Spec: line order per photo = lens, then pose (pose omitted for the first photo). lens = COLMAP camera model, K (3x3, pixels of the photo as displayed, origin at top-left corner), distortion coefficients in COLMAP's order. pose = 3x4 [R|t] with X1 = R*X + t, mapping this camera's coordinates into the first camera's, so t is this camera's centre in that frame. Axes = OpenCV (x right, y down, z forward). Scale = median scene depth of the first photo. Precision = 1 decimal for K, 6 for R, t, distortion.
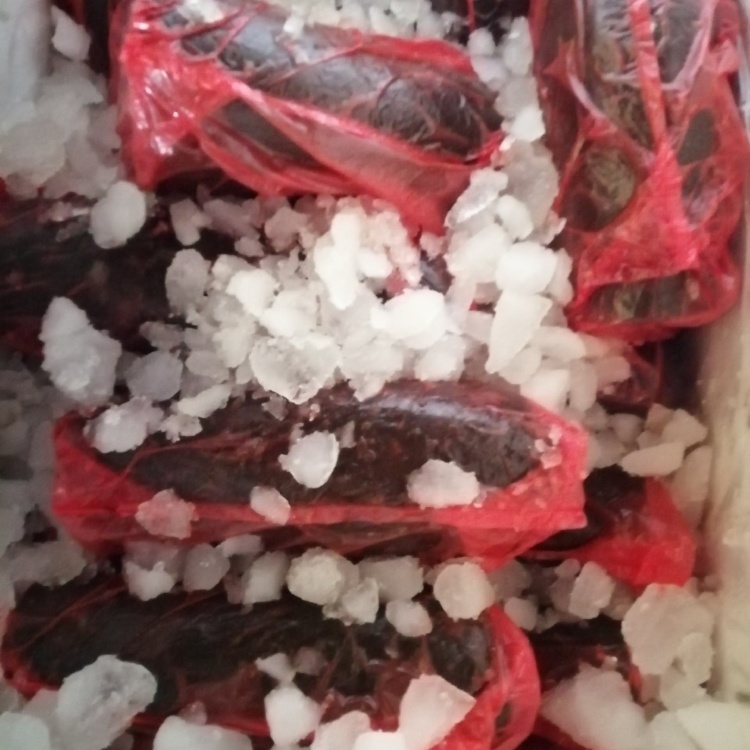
lens RADIAL K [[760.8, 0, 375.0], [0, 760.8, 375.0], [0, 0, 1]] dist [0.120476, -0.279167]
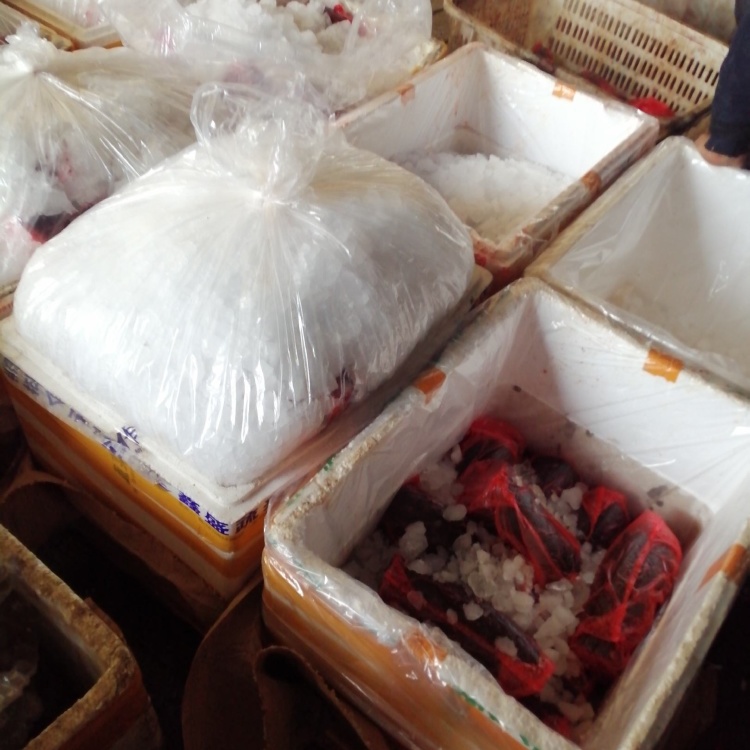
lens RADIAL K [[760.8, 0, 375.0], [0, 760.8, 375.0], [0, 0, 1]] dist [0.120476, -0.279167]
pose [[0.802250, 0.537995, -0.258761, -0.100084], [-0.591314, 0.656483, -0.468377, 1.037675], [-0.082113, 0.528764, 0.844787, -1.816369]]
